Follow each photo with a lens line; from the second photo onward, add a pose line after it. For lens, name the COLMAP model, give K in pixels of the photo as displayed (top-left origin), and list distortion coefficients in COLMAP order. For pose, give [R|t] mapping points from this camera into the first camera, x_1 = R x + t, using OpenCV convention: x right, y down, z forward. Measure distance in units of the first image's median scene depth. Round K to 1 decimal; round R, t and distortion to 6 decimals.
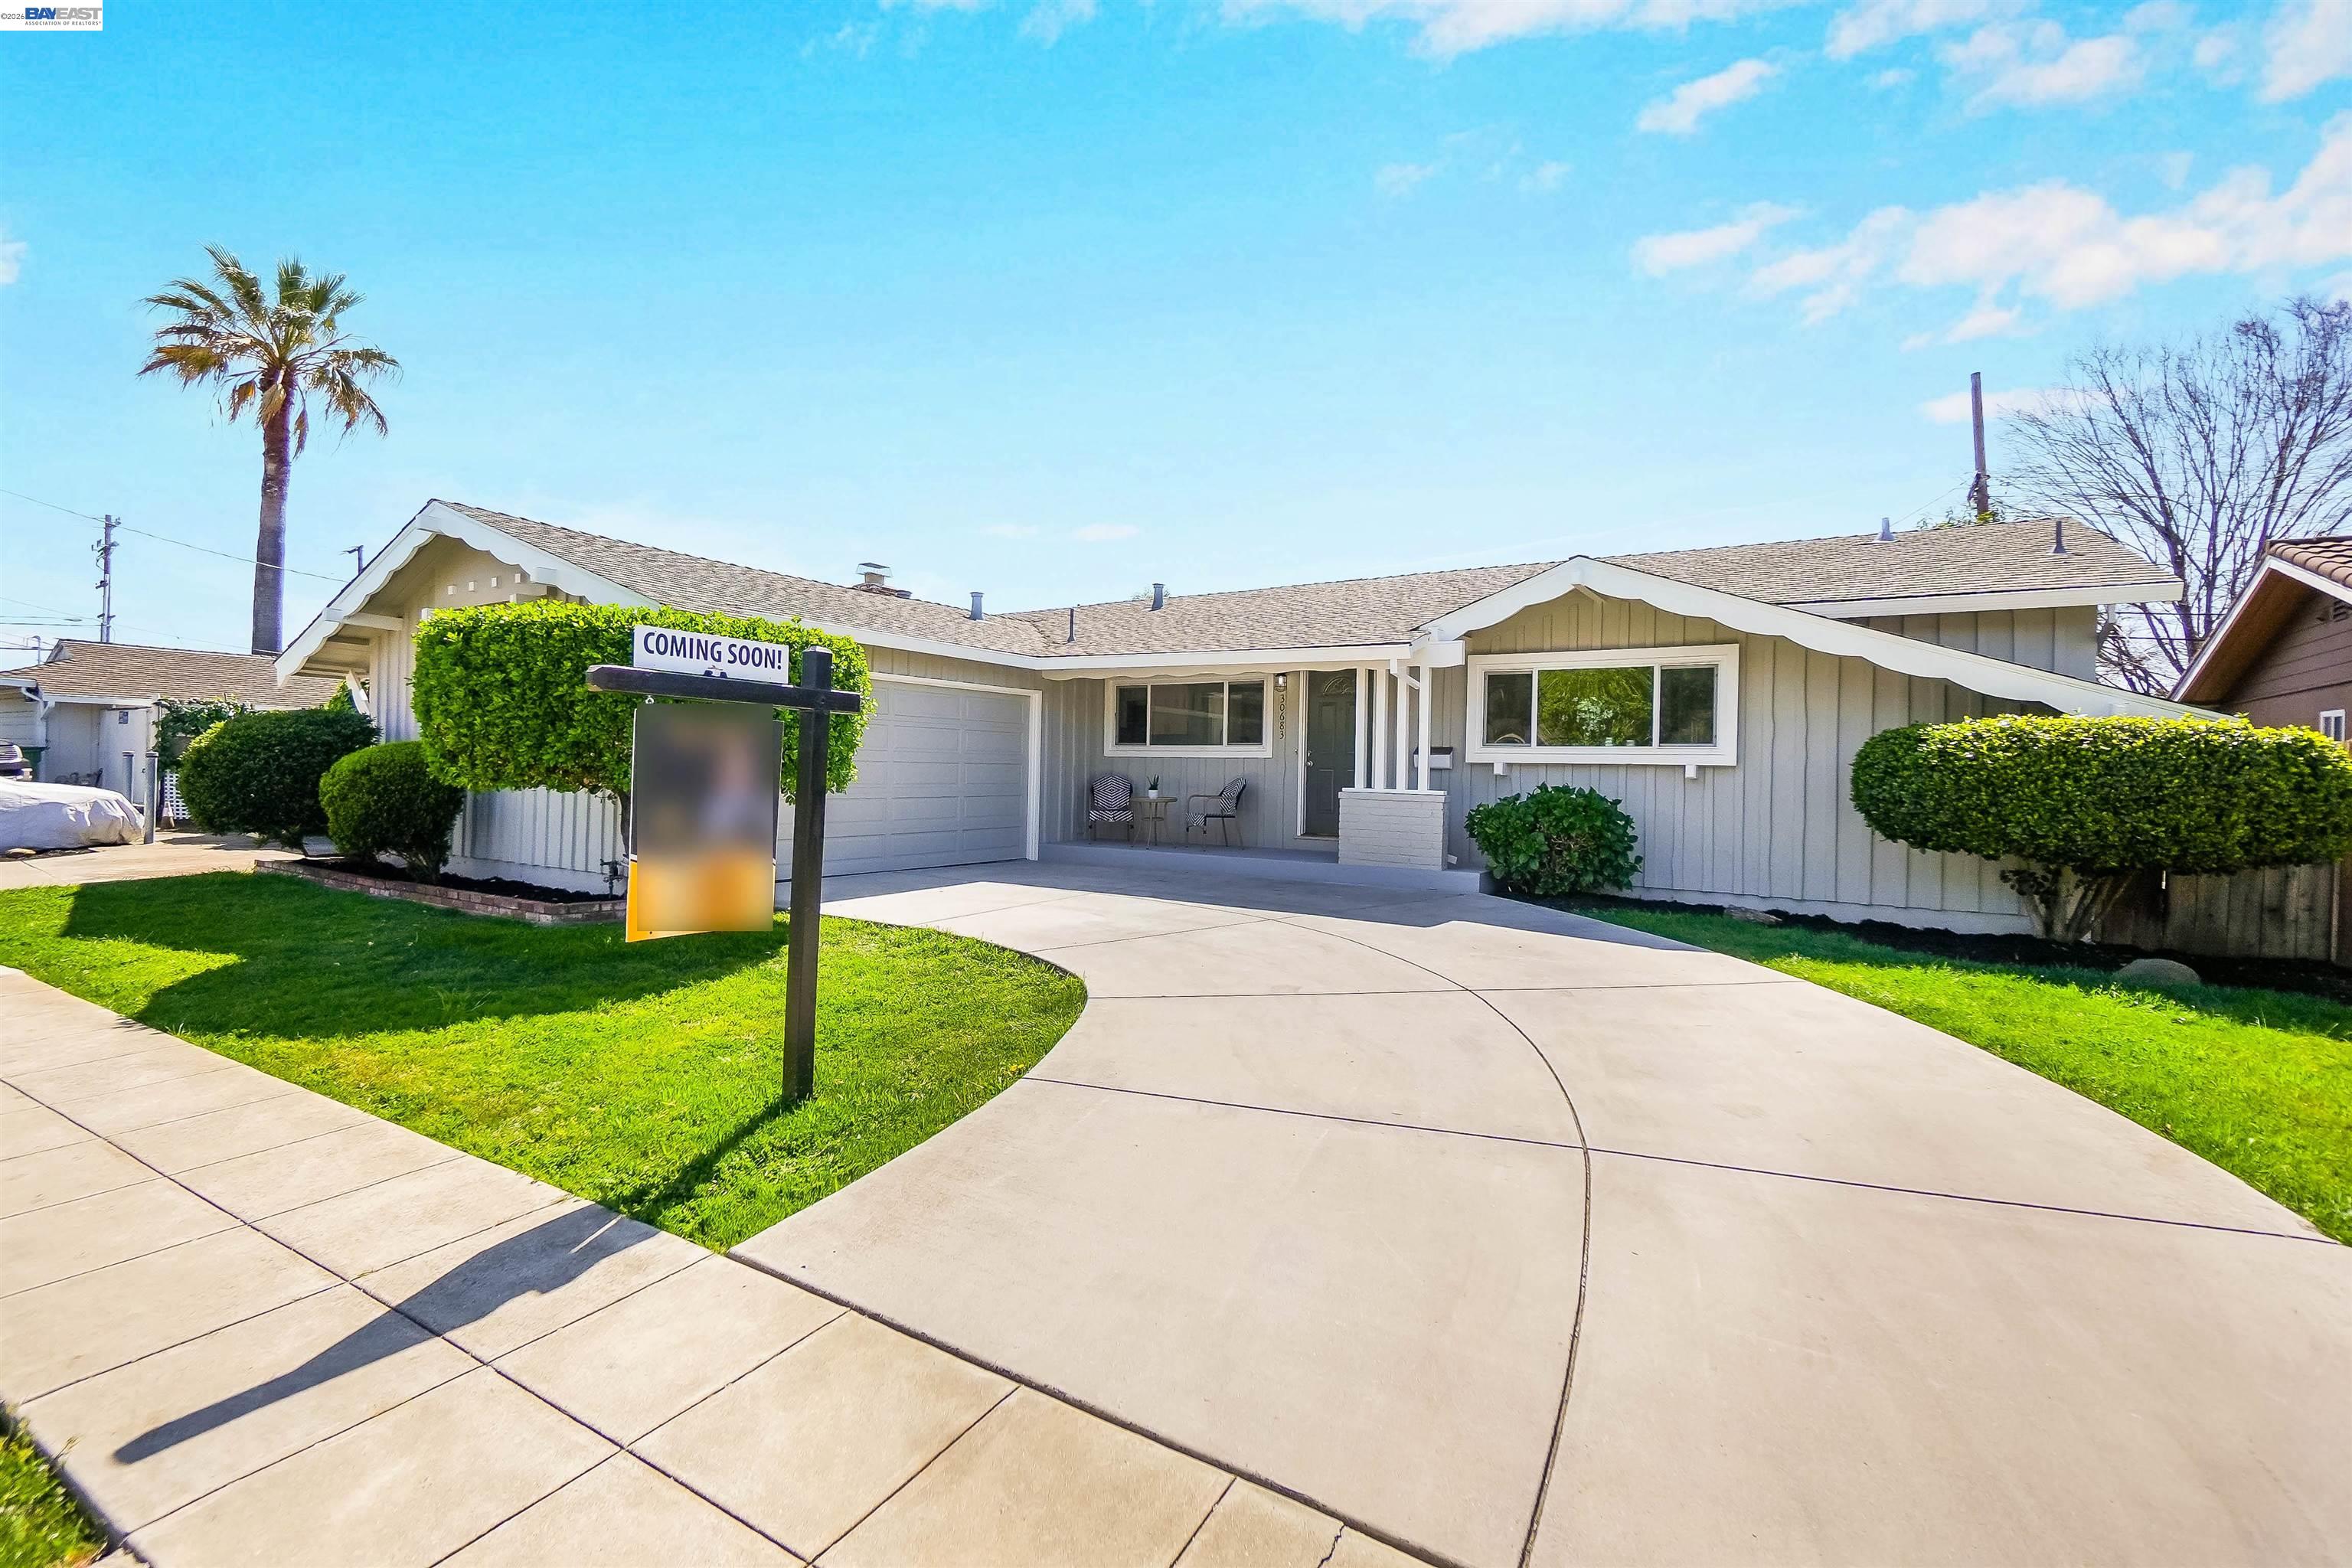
lens RADIAL K [[1041.5, 0, 1183.0], [0, 1041.5, 769.8], [0, 0, 1]] dist [0.001168, 0.000584]
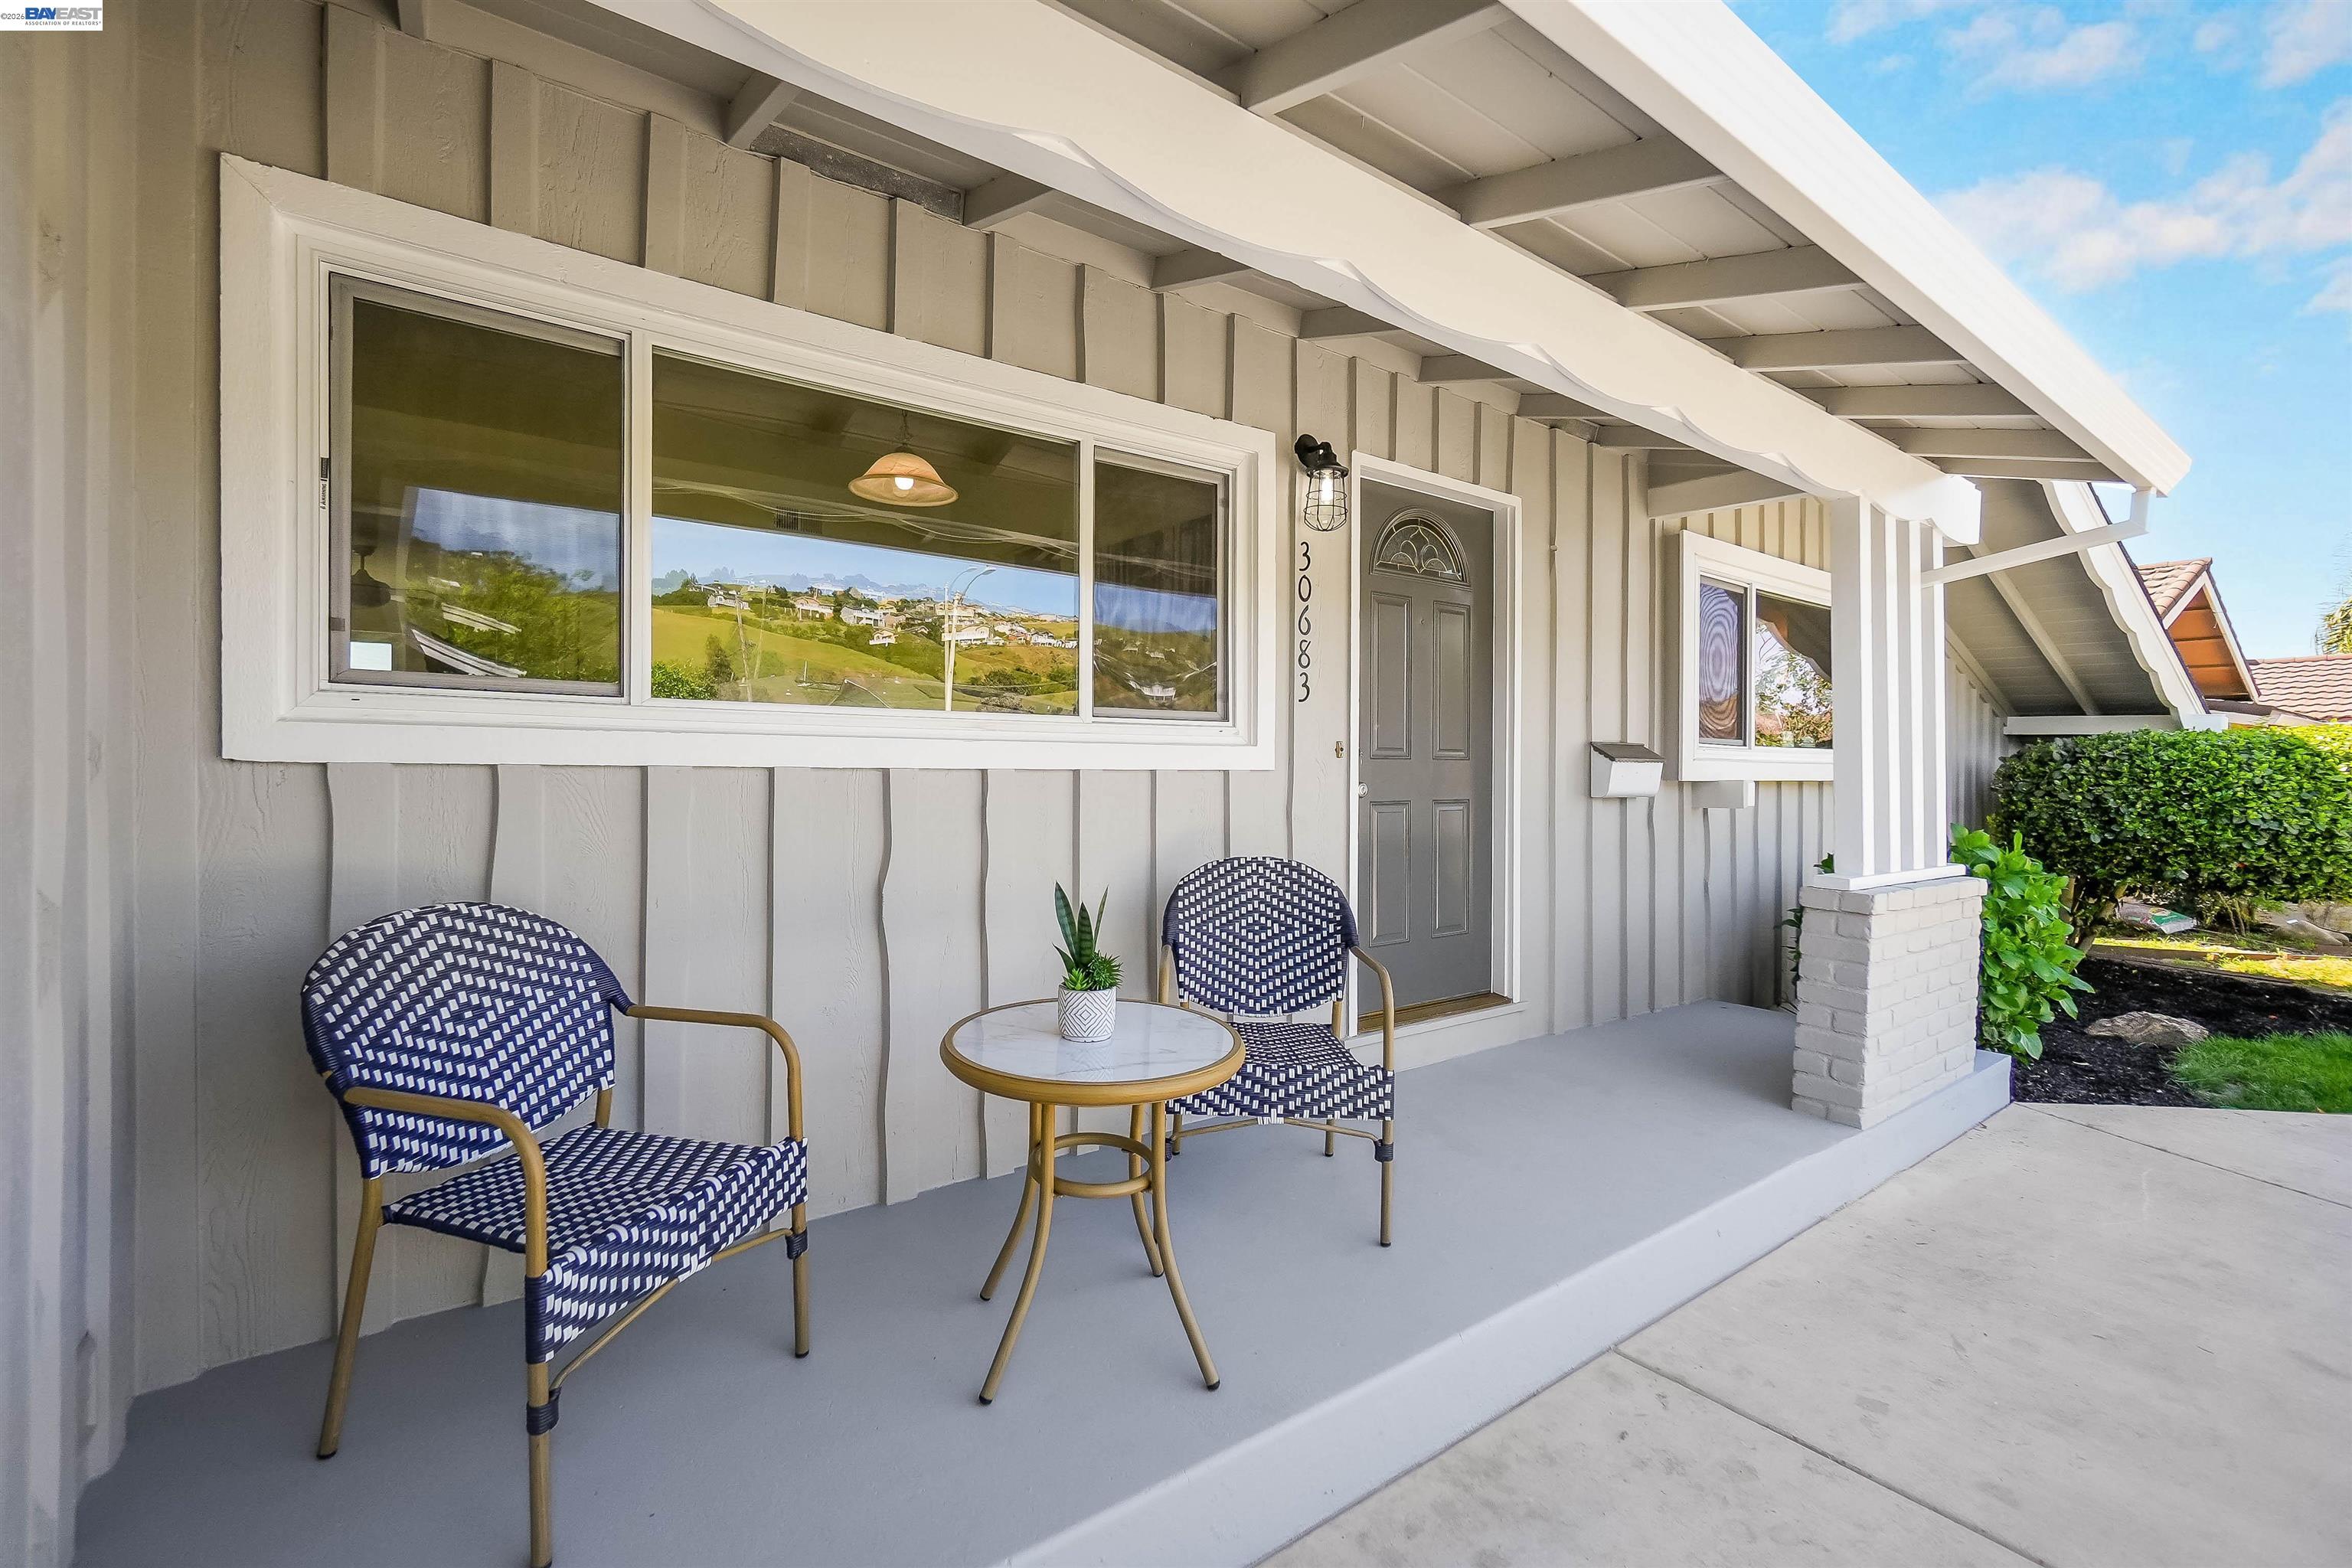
lens RADIAL K [[1022.5, 0, 1176.0], [0, 1022.5, 784.0], [0, 0, 1]] dist [0.000150, 0.000666]
pose [[0.355624, -0.025469, 0.934282, -0.193433], [-0.001754, 0.999609, 0.027917, -0.017648], [-0.934628, -0.011567, 0.355440, 1.066017]]
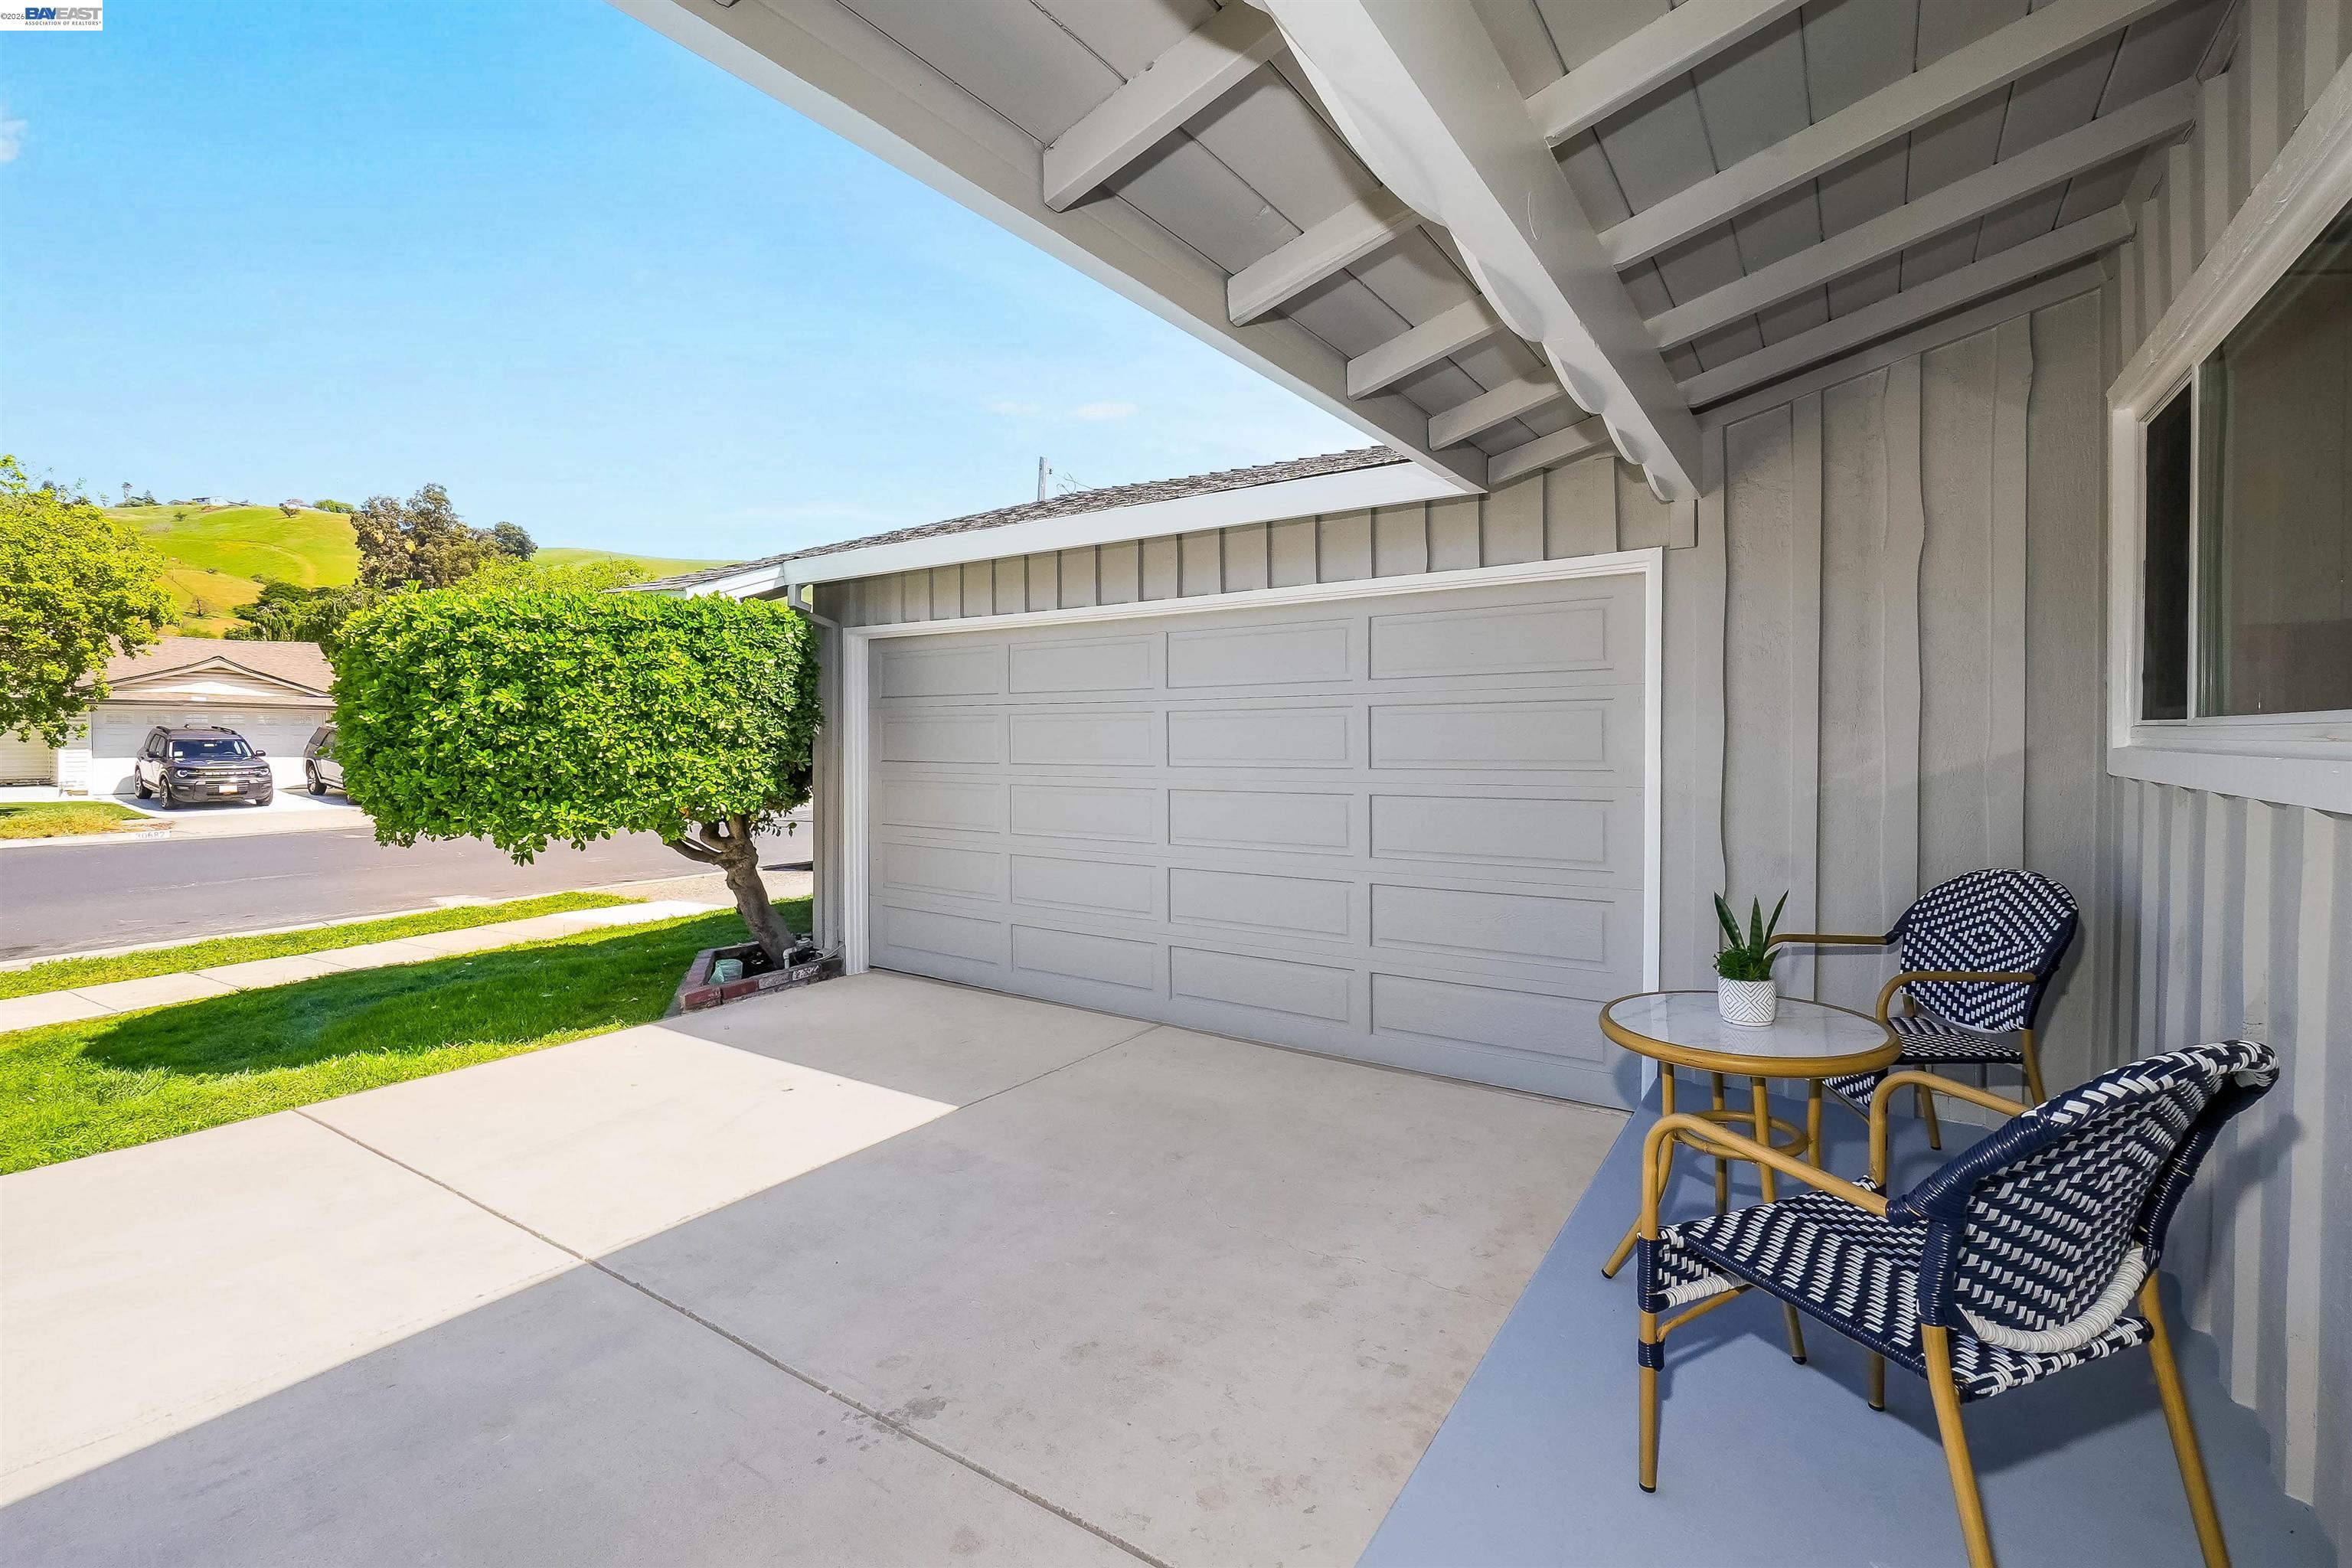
lens RADIAL K [[1018.6, 0, 1171.0], [0, 1018.6, 781.2], [0, 0, 1]] dist [-0.004148, -0.000315]
pose [[-0.034954, 0.015116, -0.999275, 0.170753], [0.003908, 0.999880, 0.014989, -0.019878], [0.999381, -0.003382, -0.035009, 1.036293]]
